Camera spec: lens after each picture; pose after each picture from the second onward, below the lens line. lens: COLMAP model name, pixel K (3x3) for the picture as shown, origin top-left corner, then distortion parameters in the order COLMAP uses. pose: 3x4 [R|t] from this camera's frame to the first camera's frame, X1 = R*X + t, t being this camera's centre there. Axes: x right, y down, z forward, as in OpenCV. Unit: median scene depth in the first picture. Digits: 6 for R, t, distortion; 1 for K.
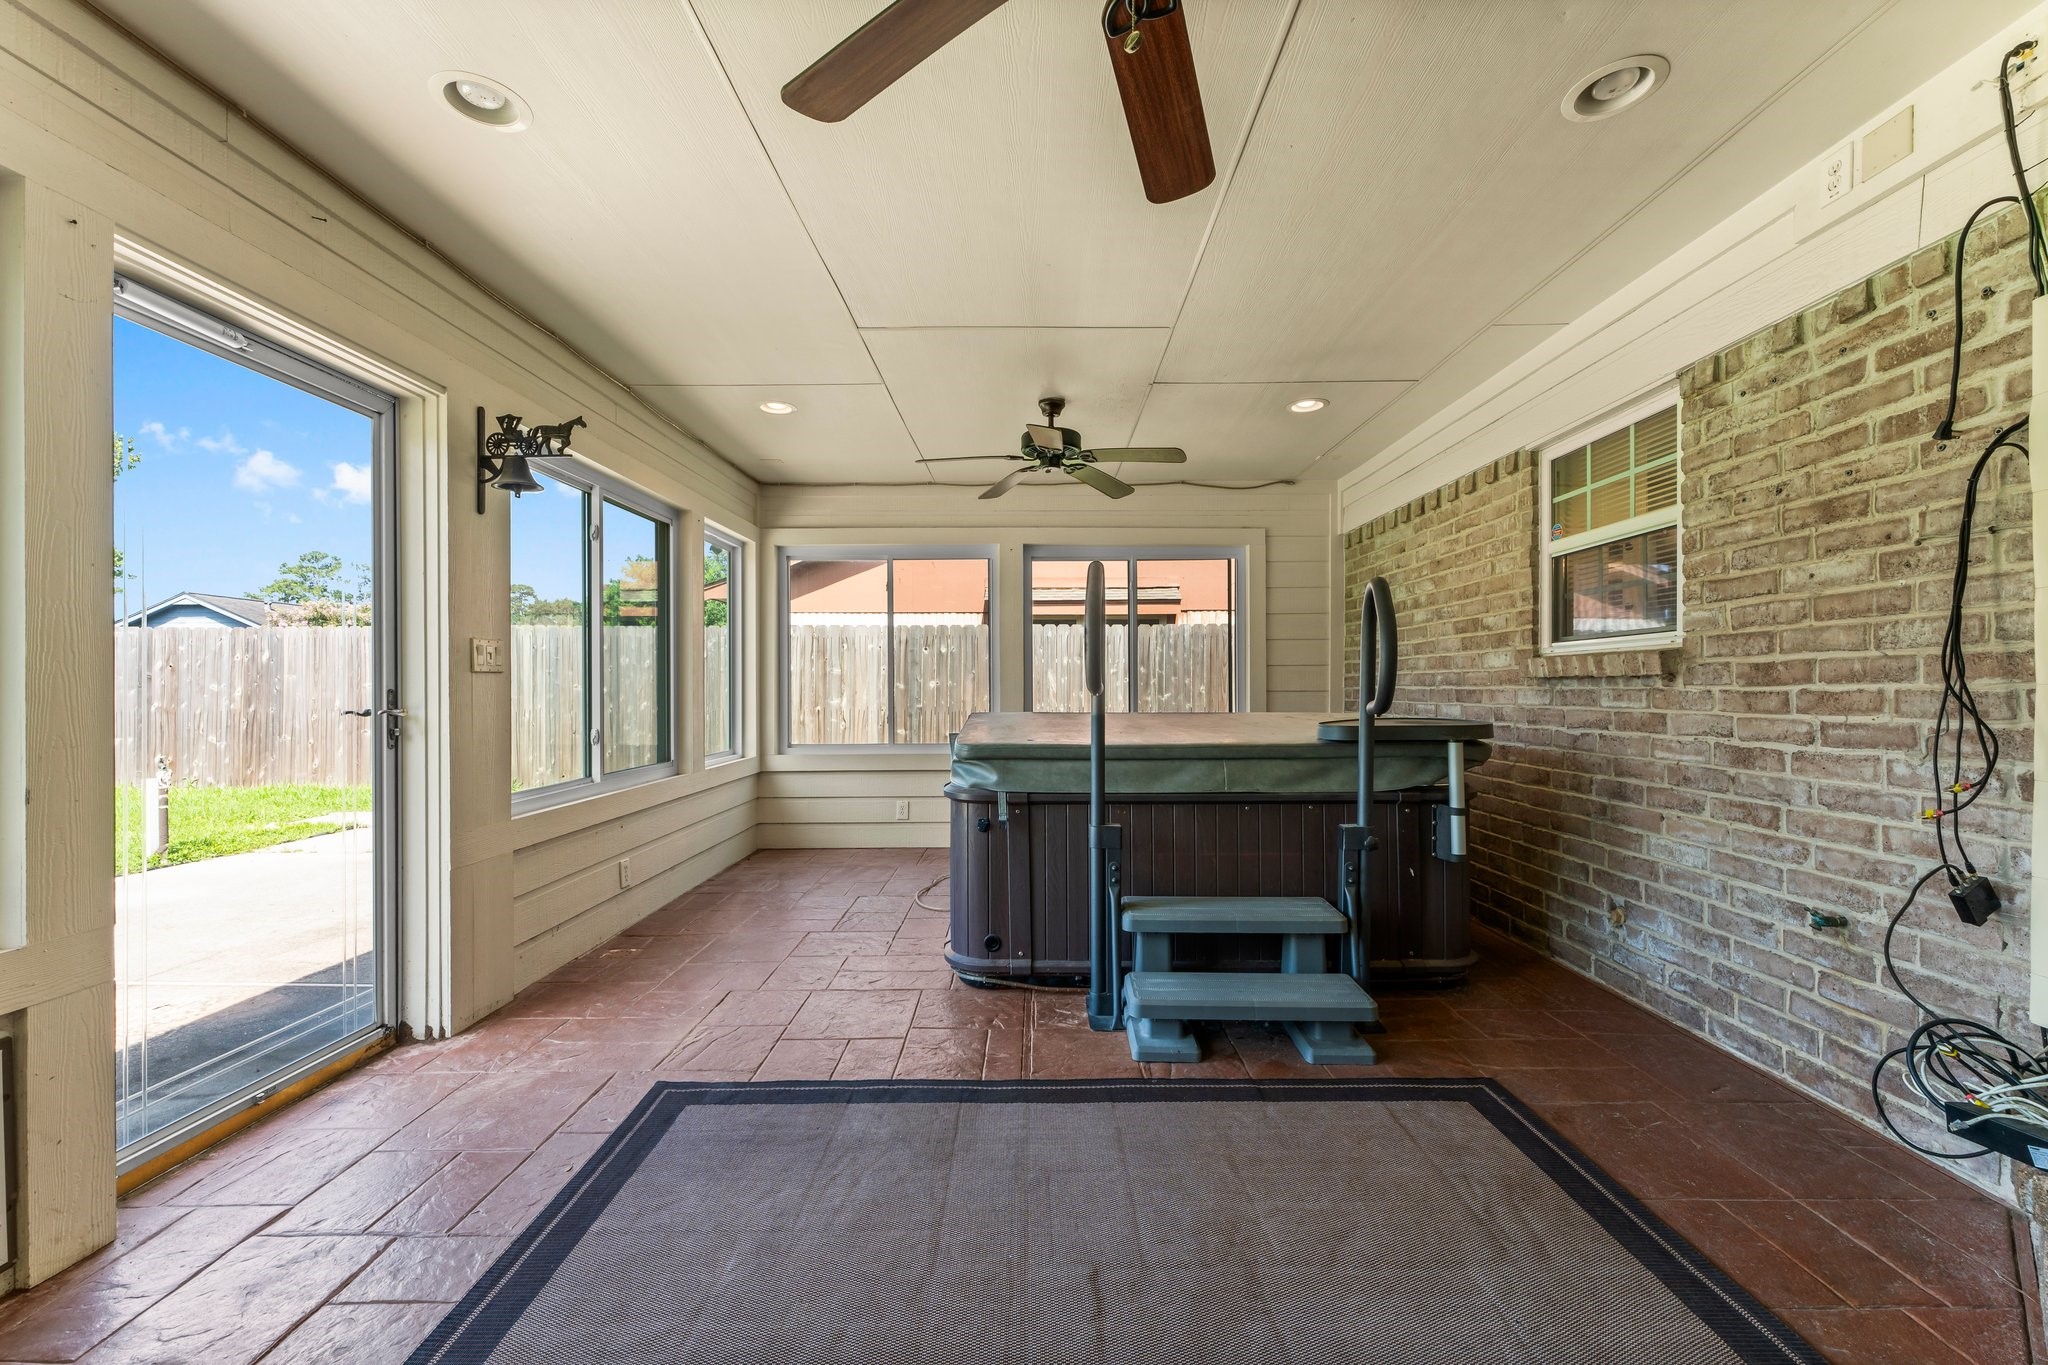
lens RADIAL K [[815.2, 0, 1025.8], [0, 815.2, 685.5], [0, 0, 1]] dist [0.000592, -0.000170]
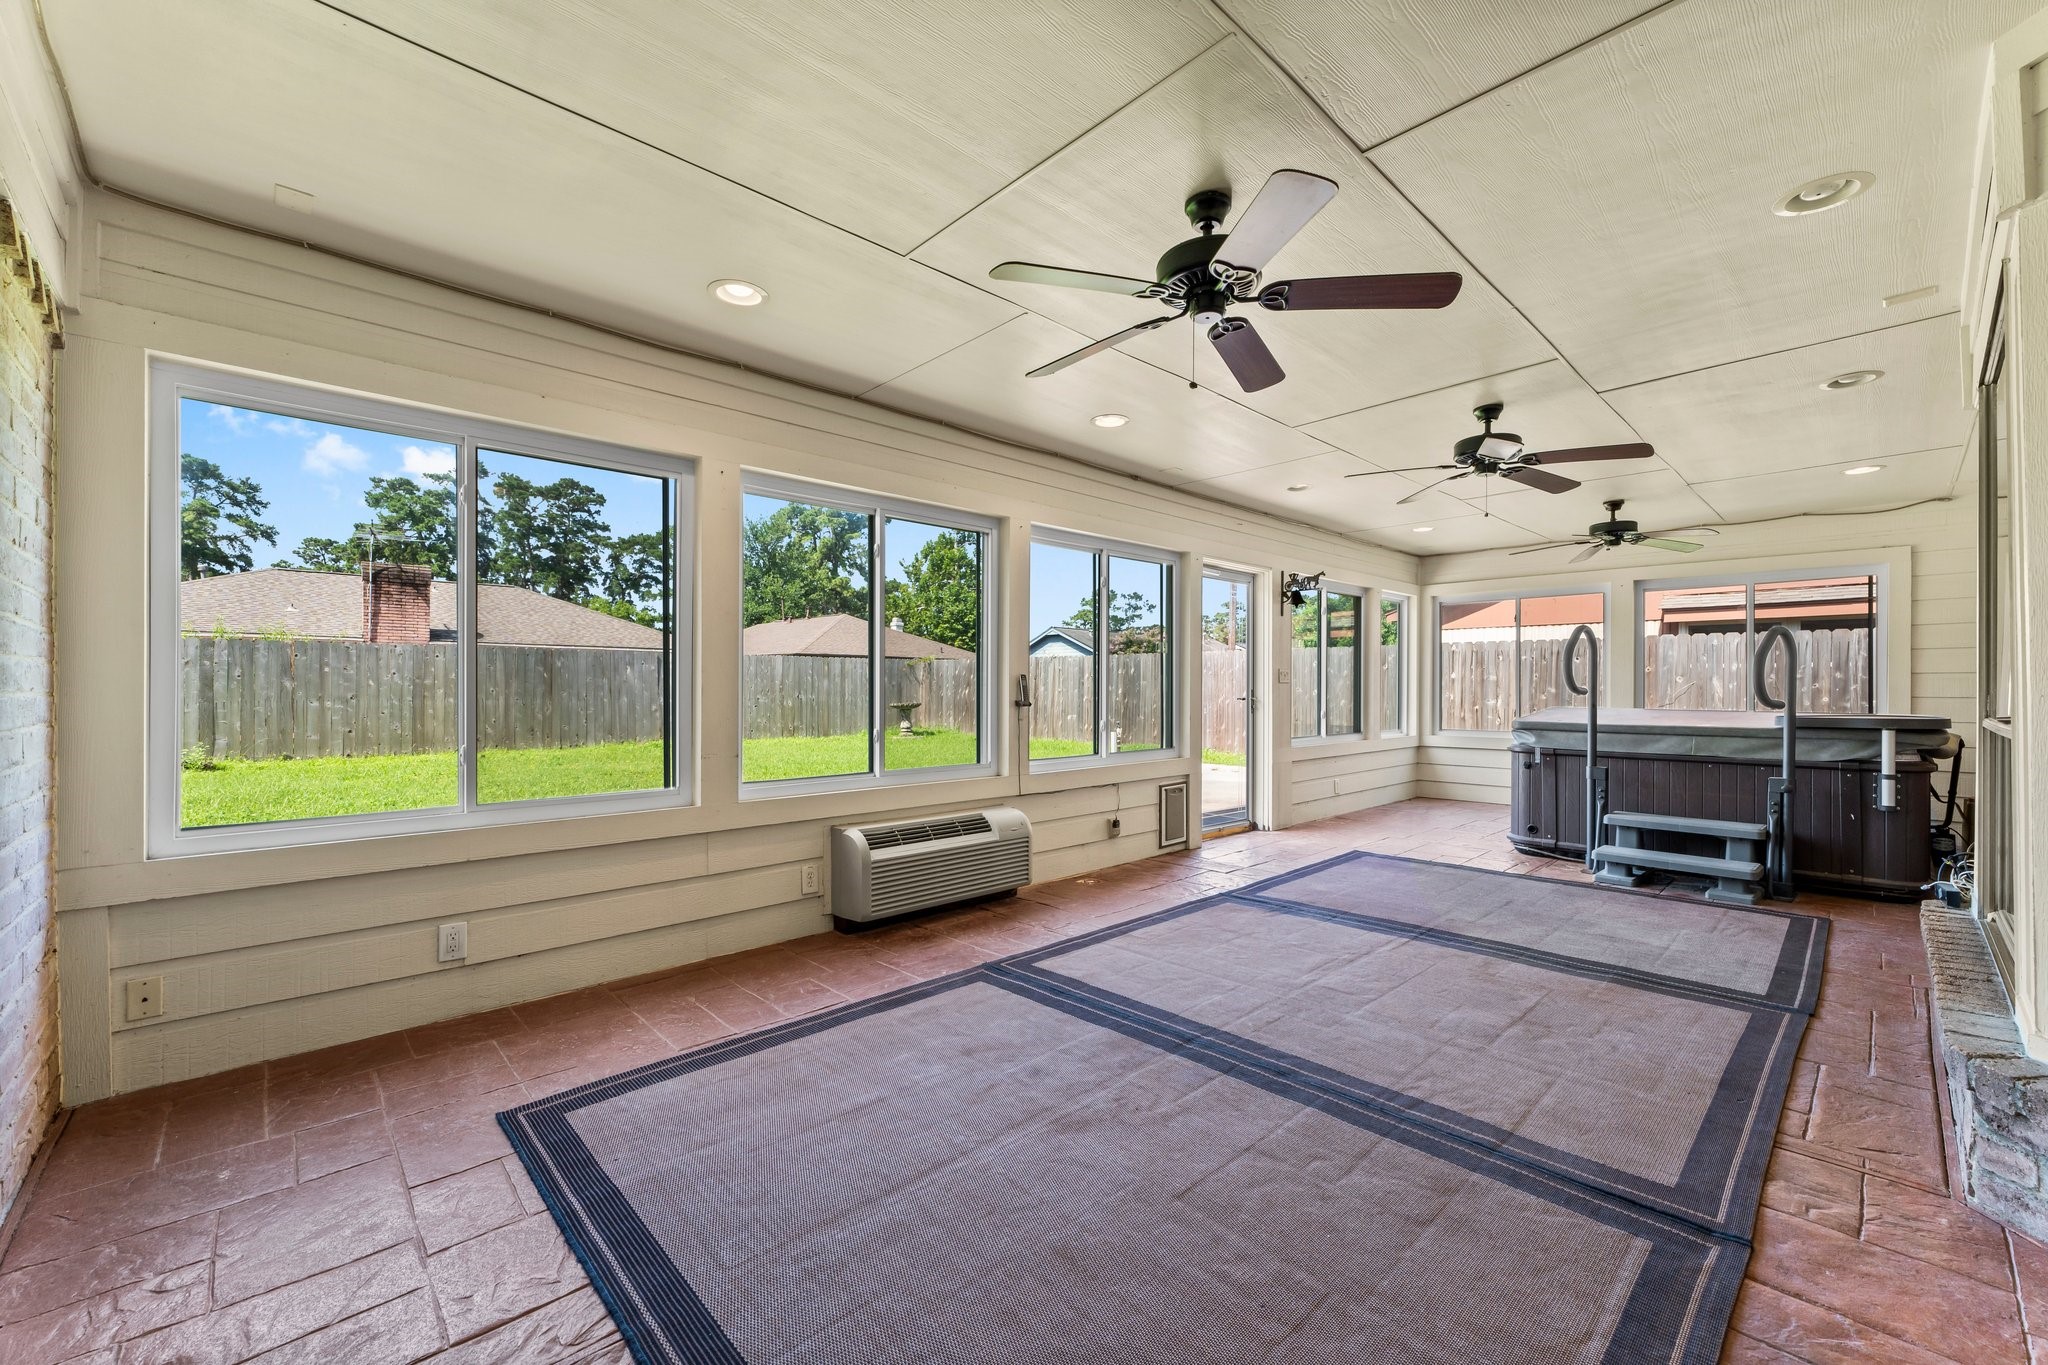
lens RADIAL K [[815.2, 0, 1020.2], [0, 815.2, 688.1], [0, 0, 1]] dist [0.000592, -0.000170]
pose [[0.691333, 0.004942, -0.722520, 0.496604], [-0.005148, 0.999985, 0.001914, -0.001655], [0.722518, 0.002396, 0.691348, -1.137600]]
